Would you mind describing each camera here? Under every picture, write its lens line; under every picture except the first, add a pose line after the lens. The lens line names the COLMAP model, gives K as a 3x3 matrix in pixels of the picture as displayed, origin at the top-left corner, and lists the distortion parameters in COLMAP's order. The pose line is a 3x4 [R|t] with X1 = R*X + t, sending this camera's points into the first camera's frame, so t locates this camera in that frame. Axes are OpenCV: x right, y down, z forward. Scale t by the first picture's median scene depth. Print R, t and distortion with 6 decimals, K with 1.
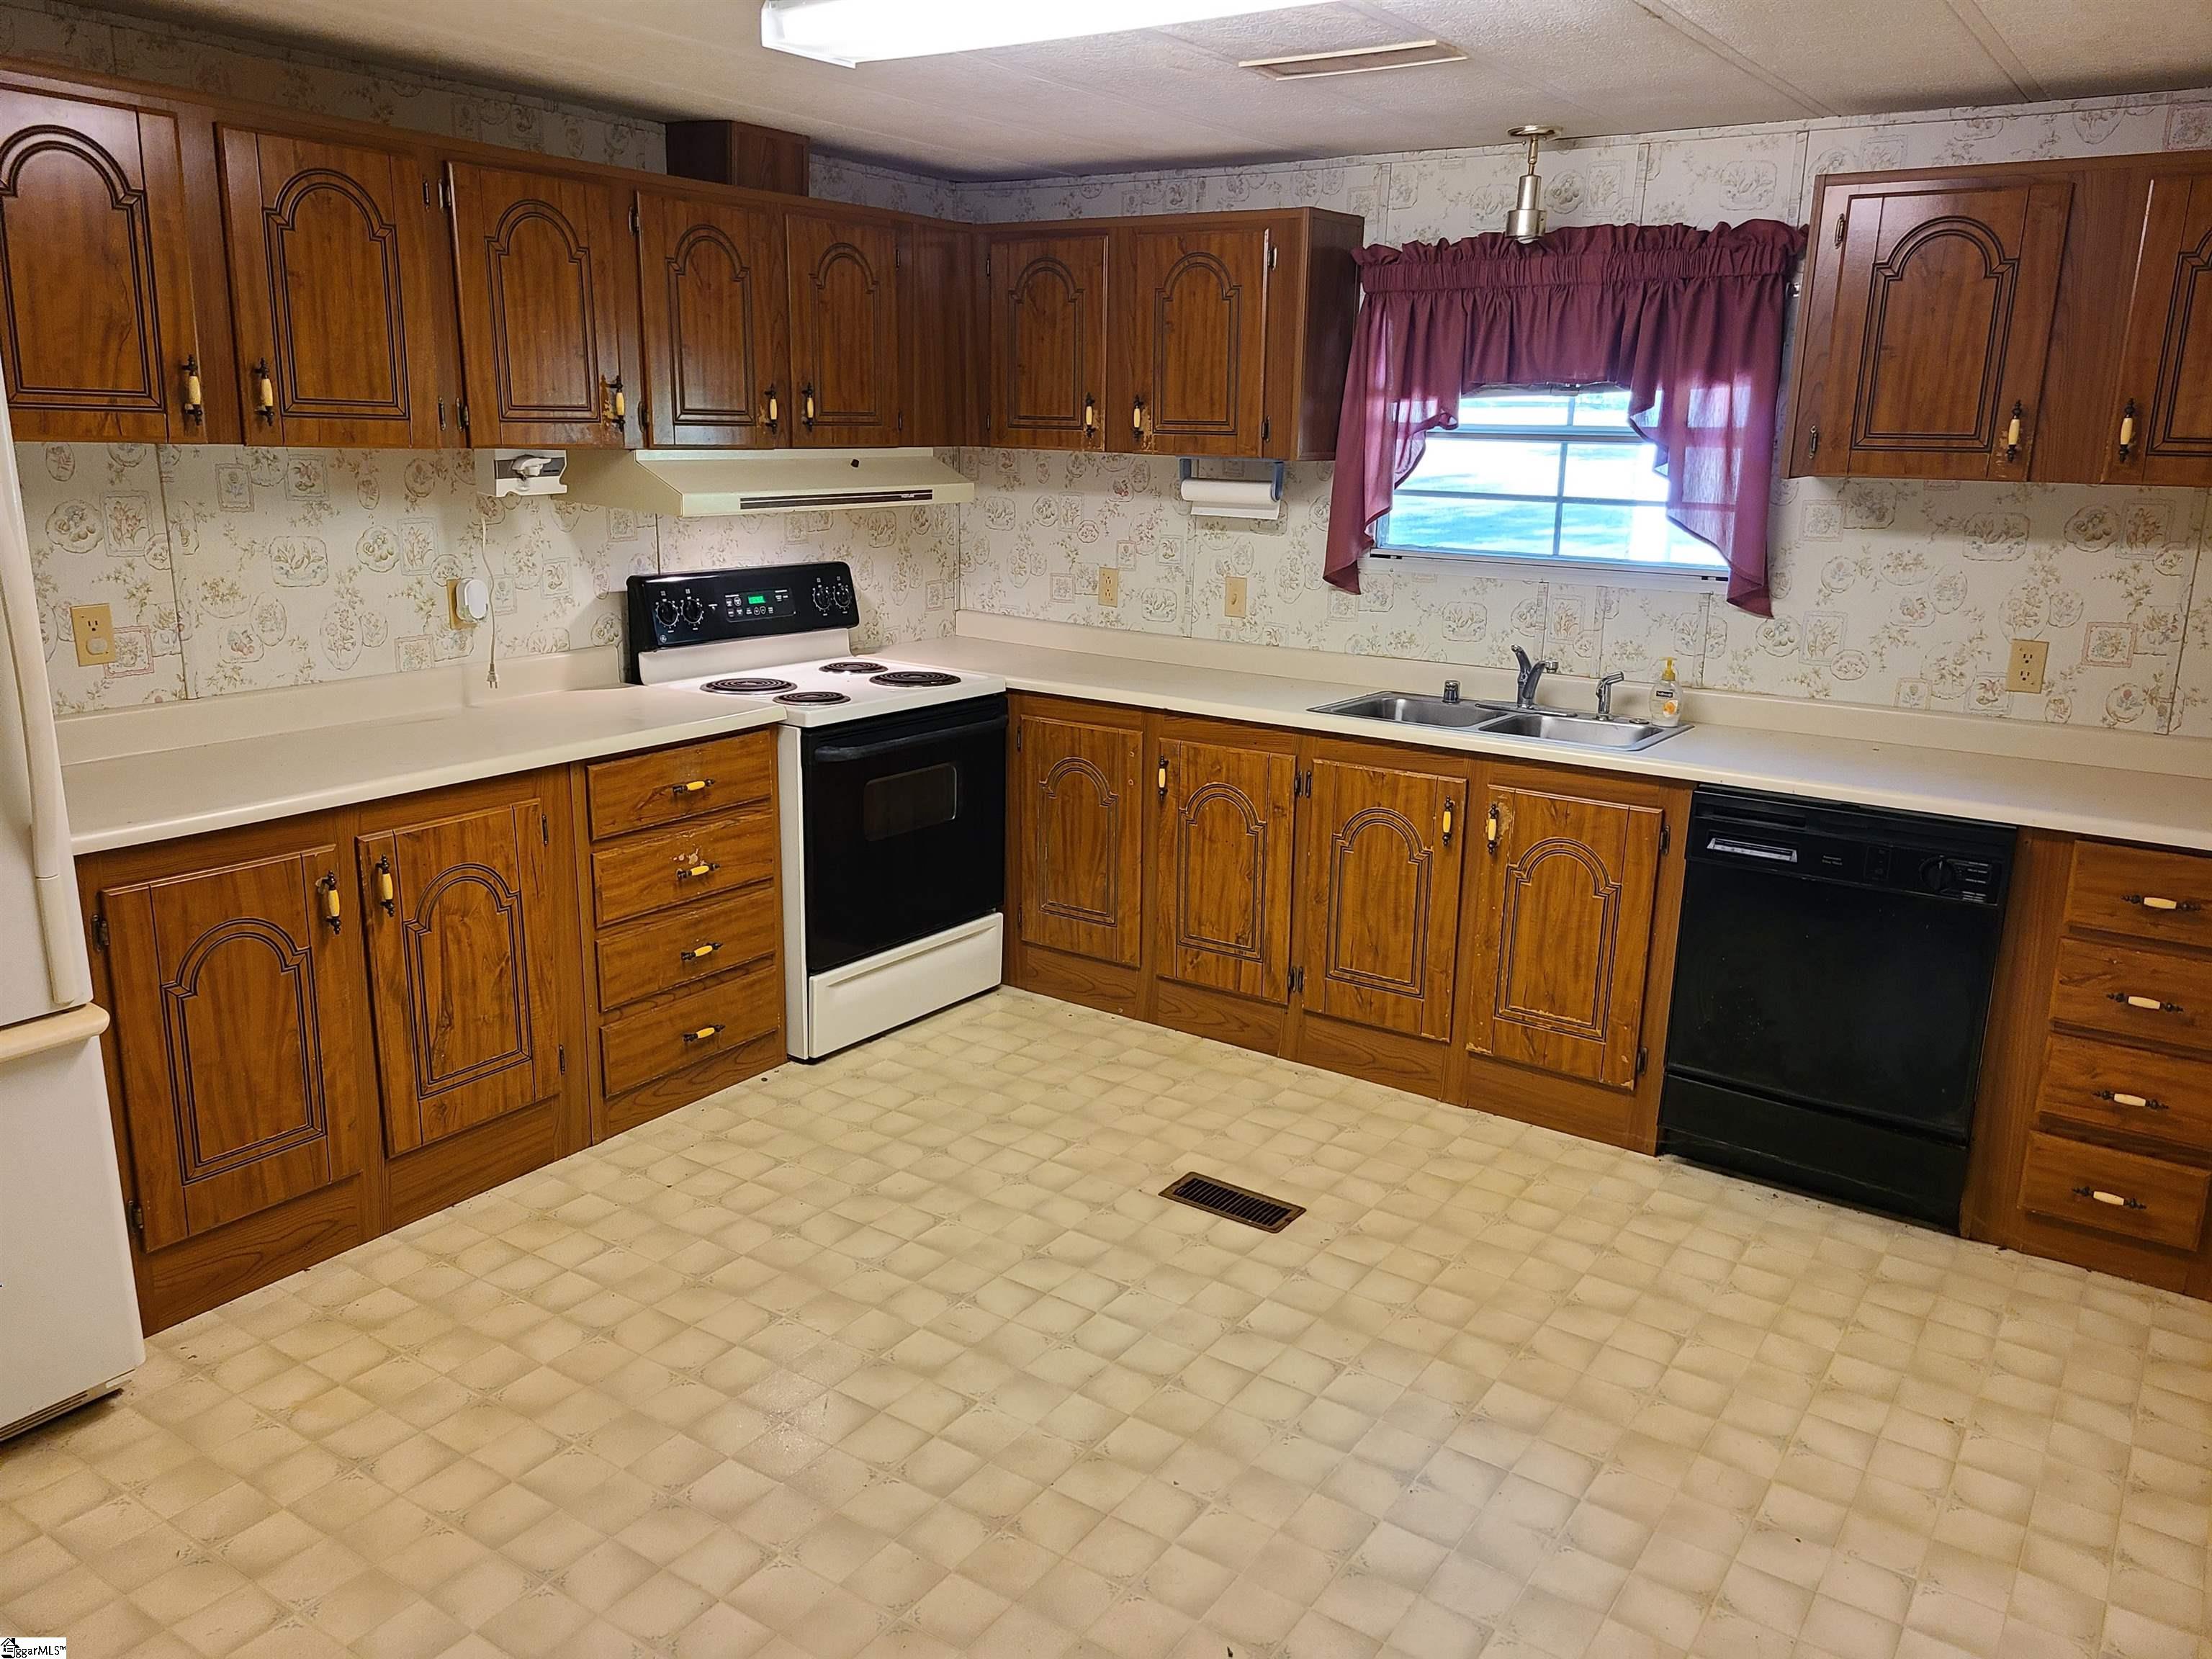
lens RADIAL K [[1664.4, 0, 1099.2], [0, 1664.4, 852.2], [0, 0, 1]] dist [0.064464, -0.043484]
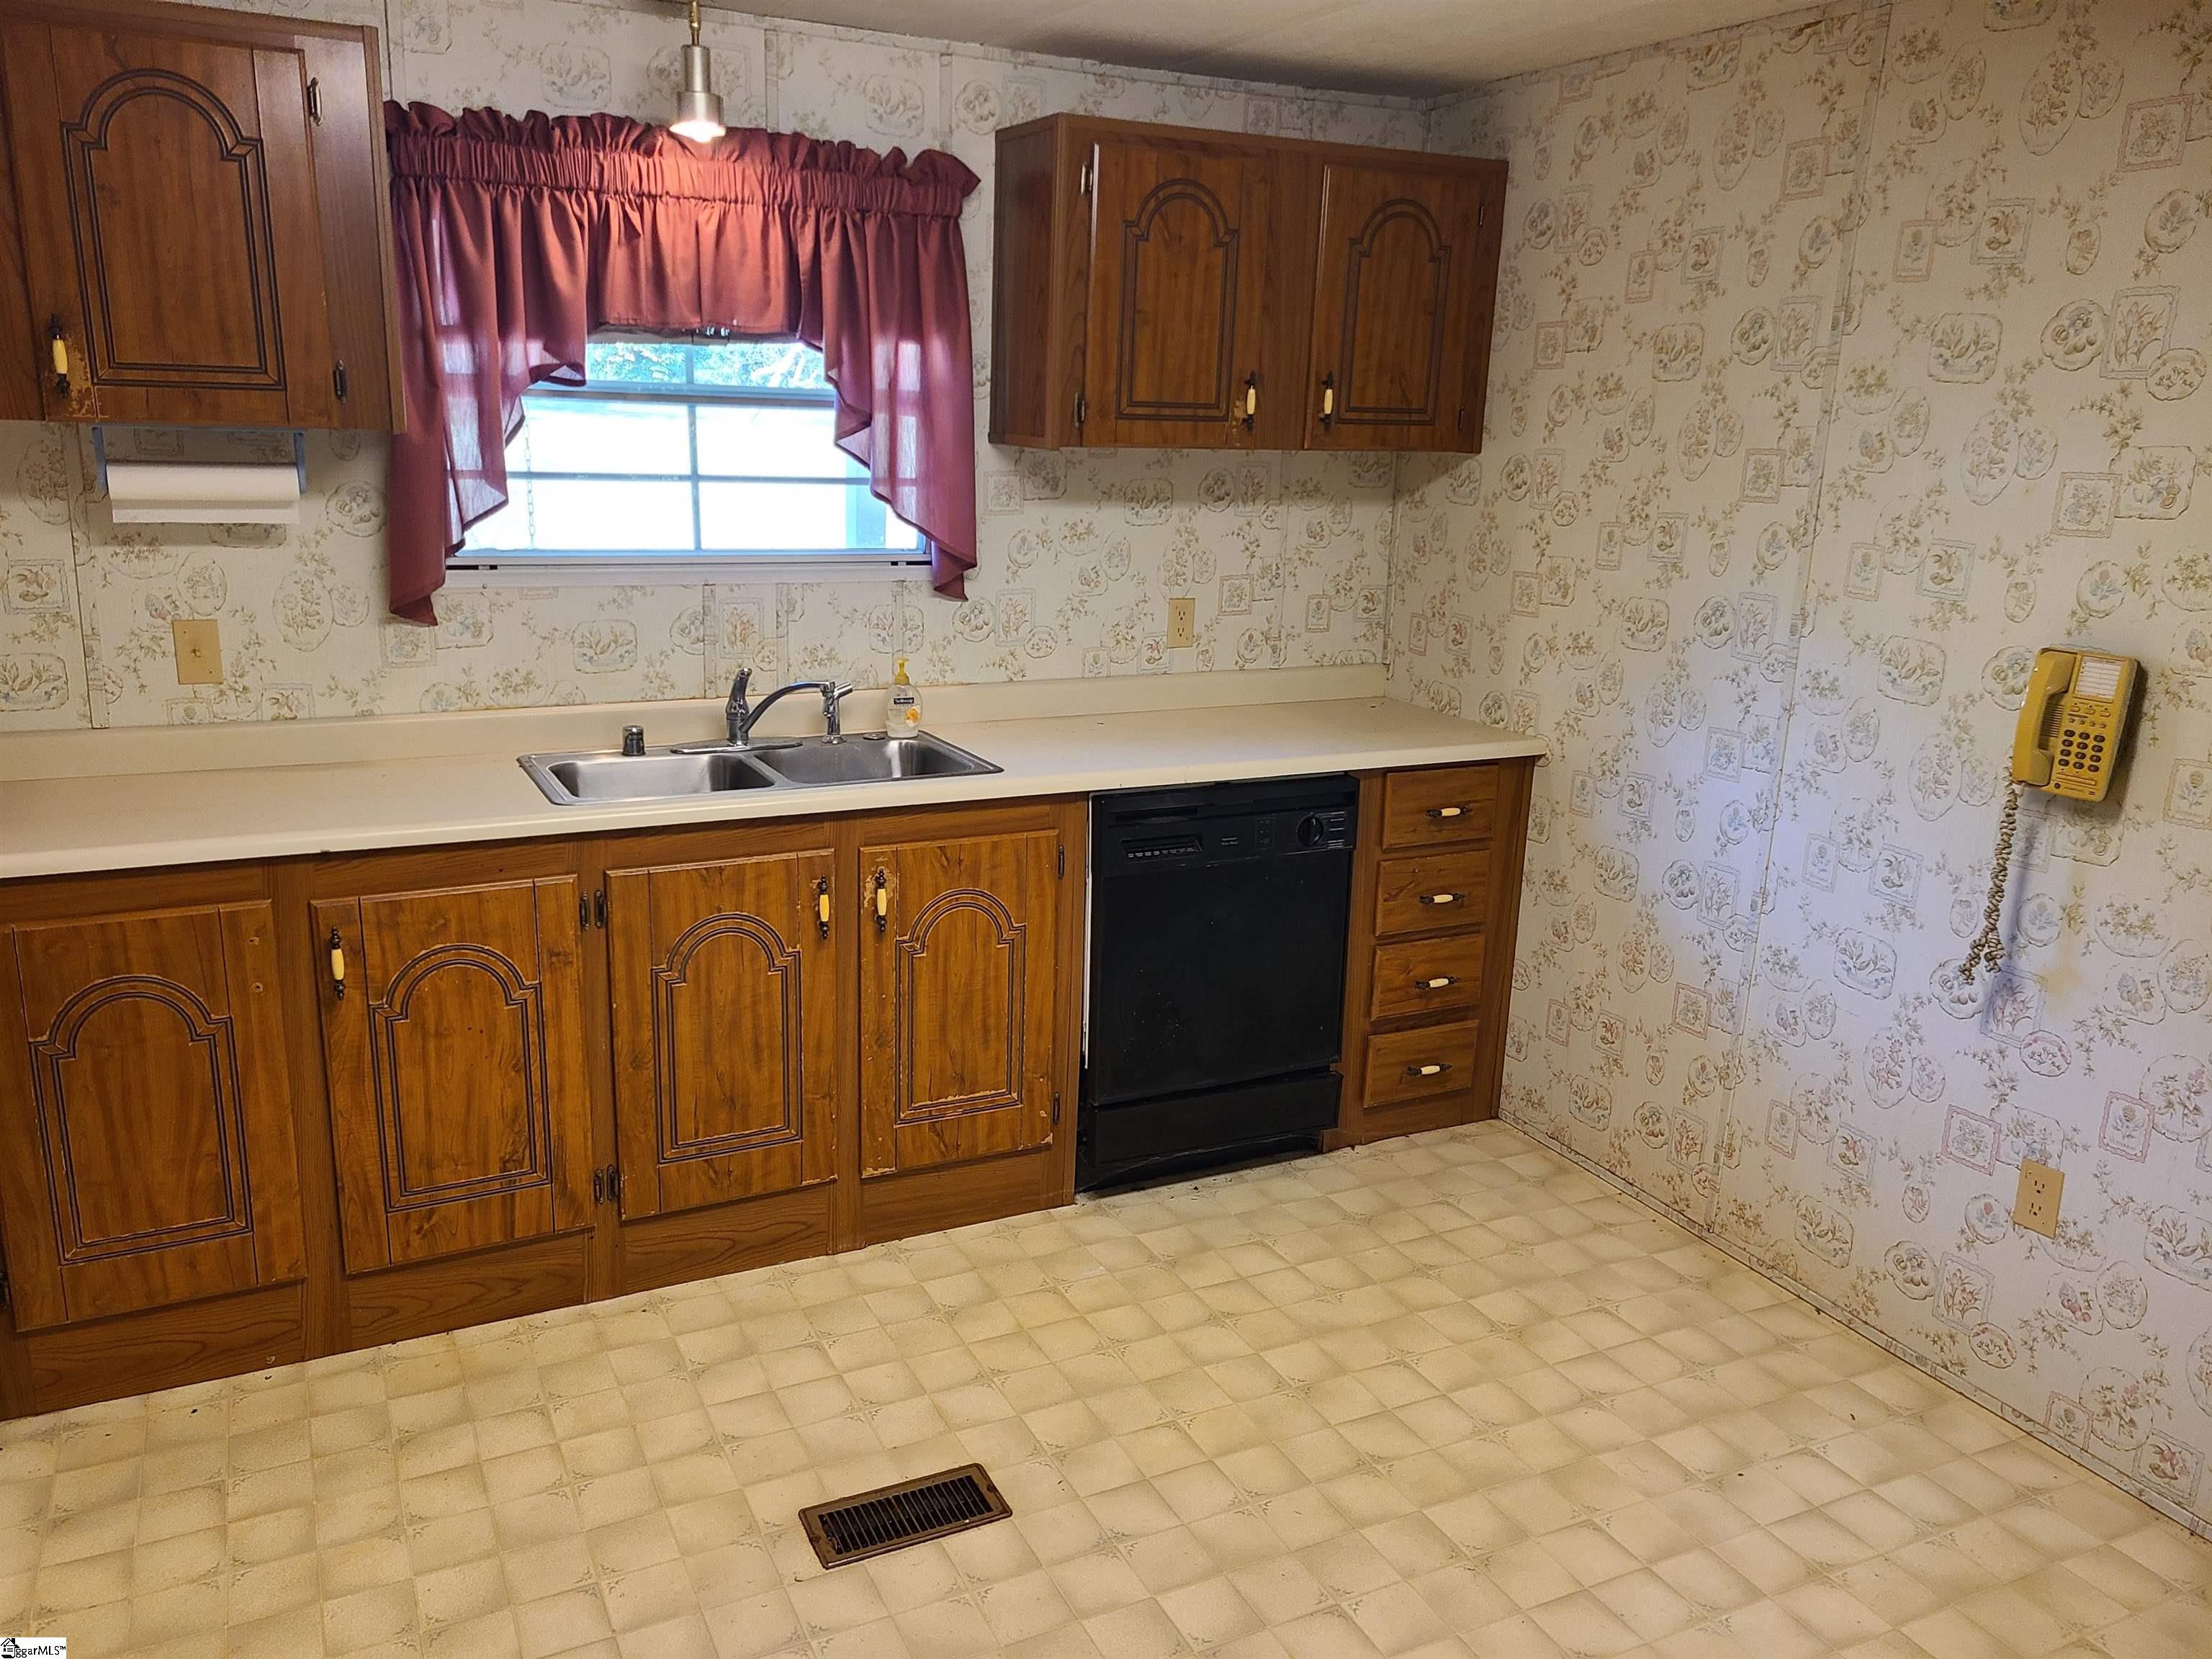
lens RADIAL K [[1664.4, 0, 1099.2], [0, 1664.4, 852.2], [0, 0, 1]] dist [0.064464, -0.043484]
pose [[0.484274, -0.234528, 0.842897, -0.374912], [0.203662, 0.967156, 0.152090, -0.135401], [-0.850882, 0.098013, 0.516133, 0.501649]]
